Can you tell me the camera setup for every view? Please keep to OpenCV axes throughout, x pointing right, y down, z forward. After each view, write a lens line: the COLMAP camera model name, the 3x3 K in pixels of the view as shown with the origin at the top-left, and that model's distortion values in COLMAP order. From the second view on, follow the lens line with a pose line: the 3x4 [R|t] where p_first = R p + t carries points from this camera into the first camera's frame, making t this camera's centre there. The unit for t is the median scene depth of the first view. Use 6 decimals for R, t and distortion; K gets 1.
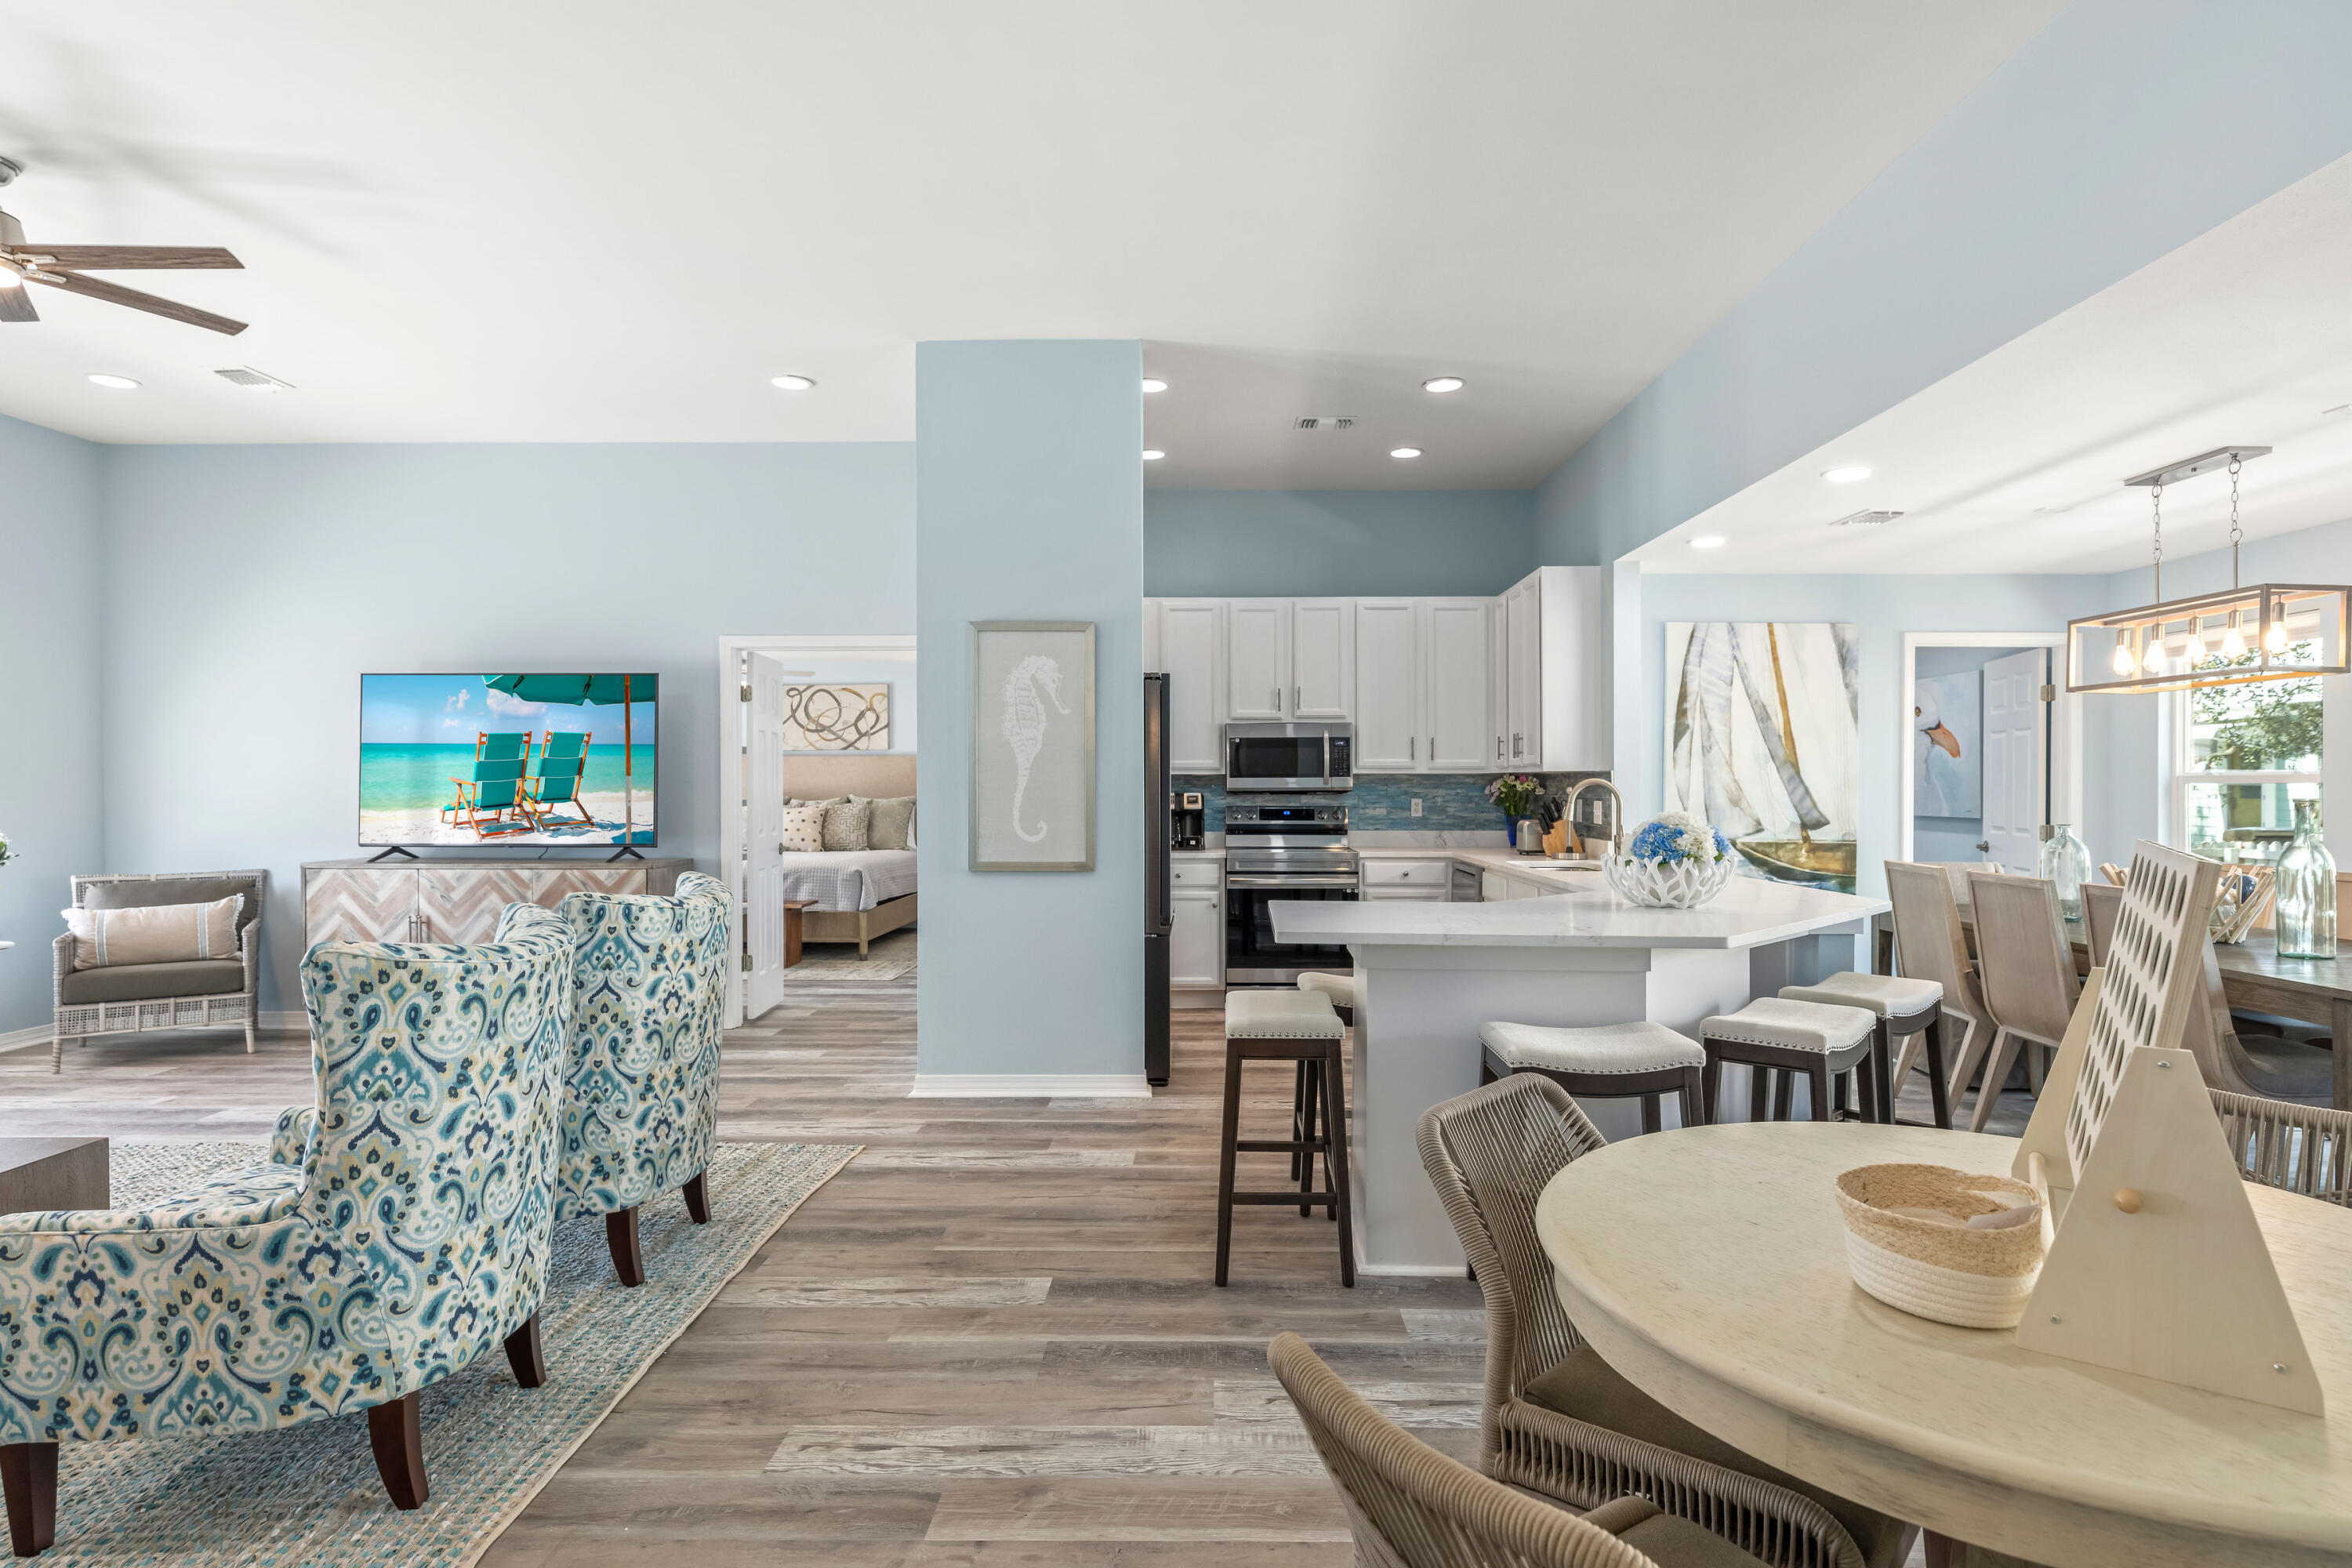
lens RADIAL K [[1210.5, 0, 1209.5], [0, 1210.5, 784.2], [0, 0, 1]] dist [0.003080, -0.001095]
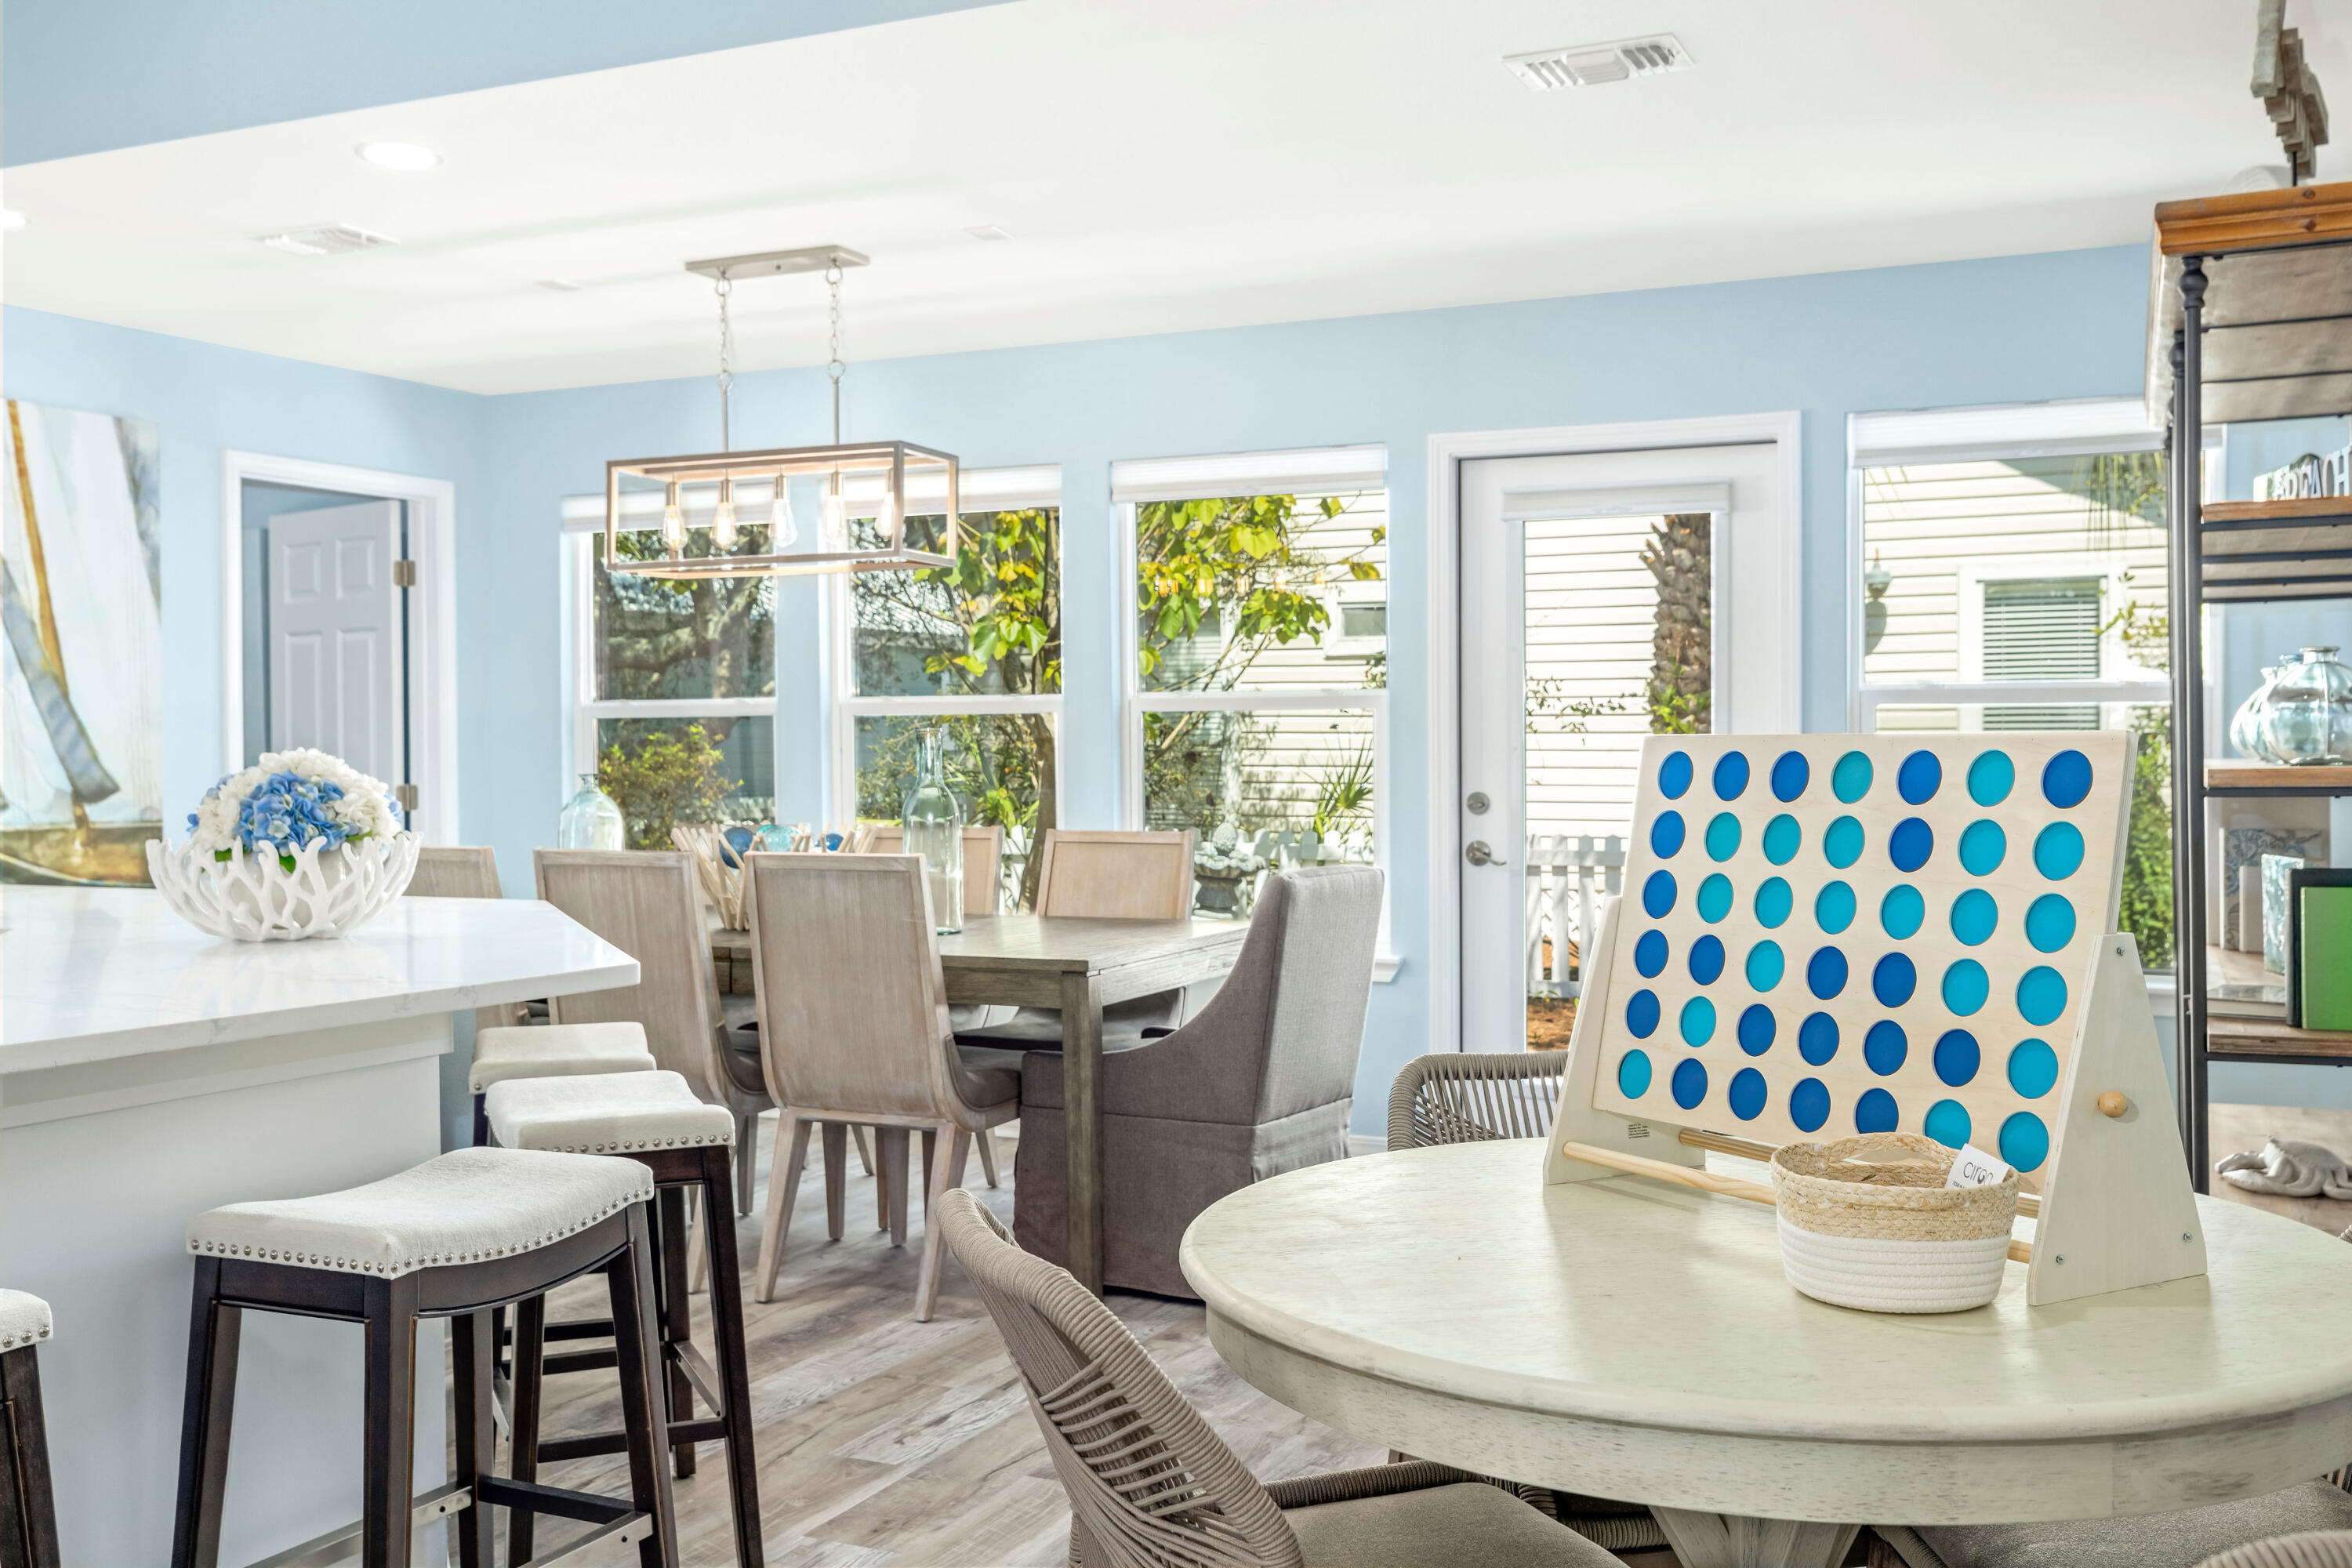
lens RADIAL K [[2210.5, 0, 1177.3], [0, 2210.5, 783.5], [0, 0, 1]] dist [0.015850, 0.000000]
pose [[0.424677, -0.022583, 0.905063, -0.178805], [0.005660, 0.999736, 0.022290, 0.010139], [-0.905327, -0.004343, 0.424692, 0.157748]]
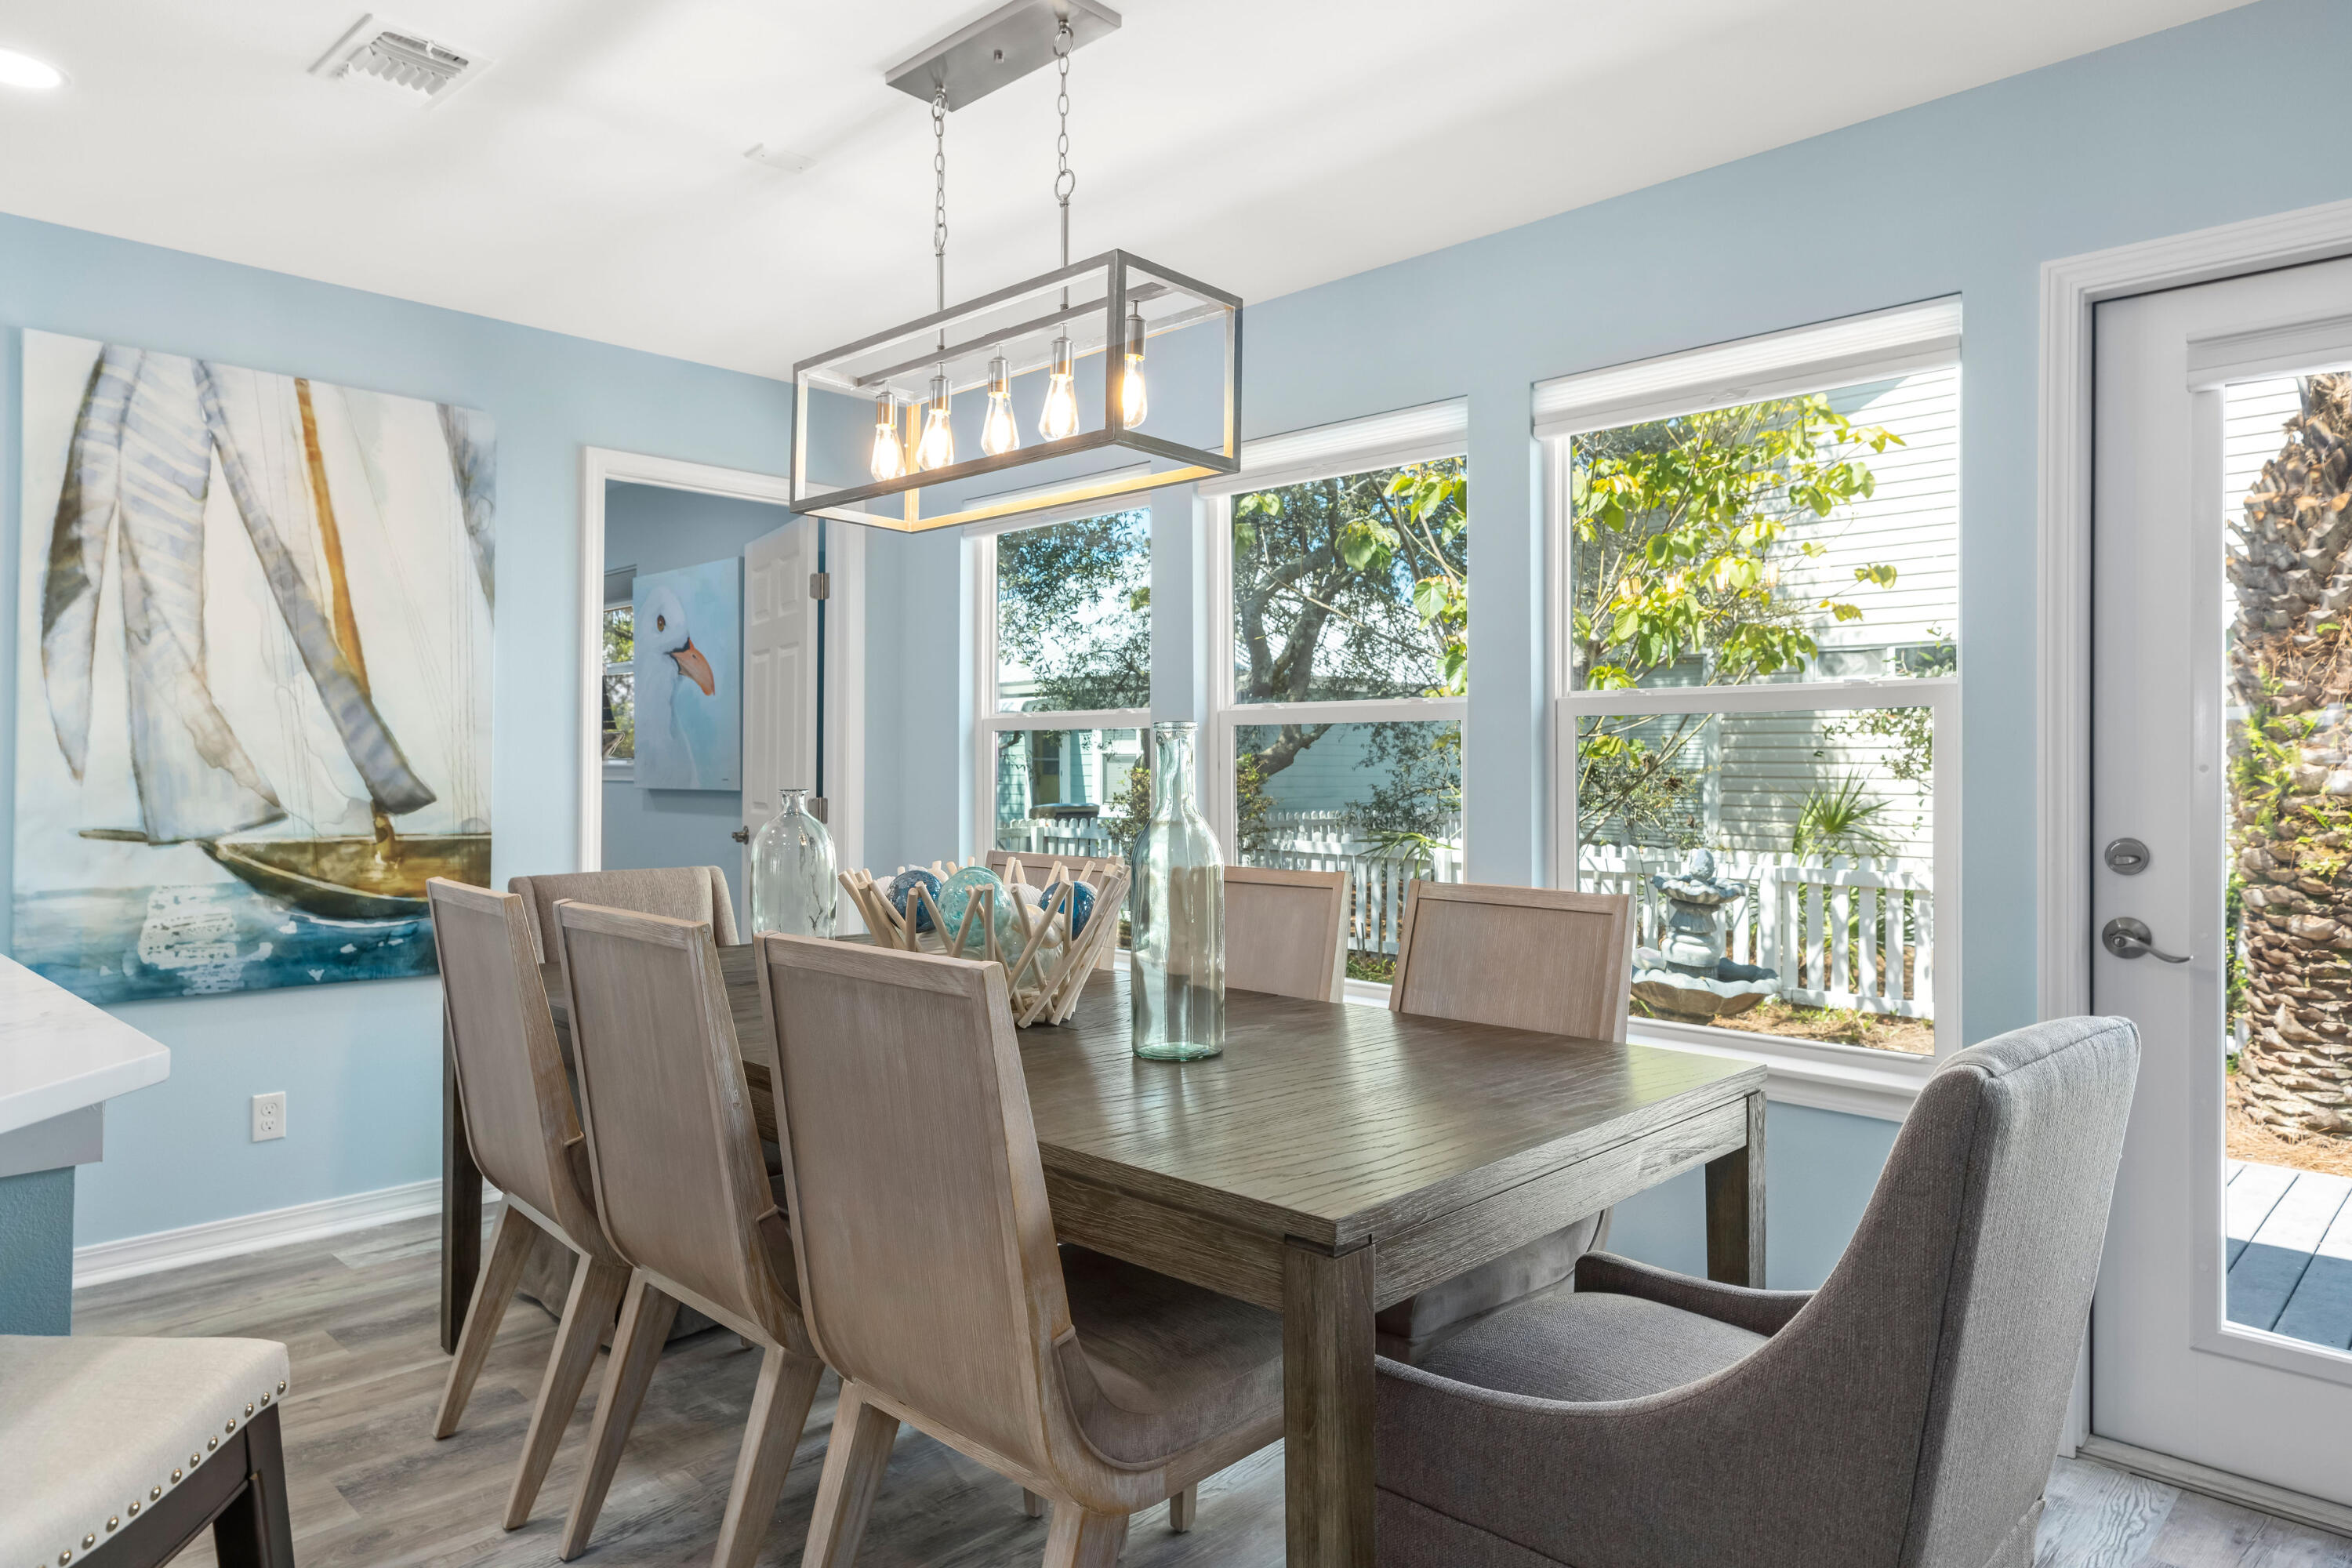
lens RADIAL K [[1440.1, 0, 1172.7], [0, 1440.1, 763.9], [0, 0, 1]] dist [0.008591, 0.002357]
pose [[0.699586, 0.003463, 0.714540, 0.297649], [-0.002620, 0.999994, -0.002281, 0.017759], [-0.714543, -0.000276, 0.699591, 0.361976]]
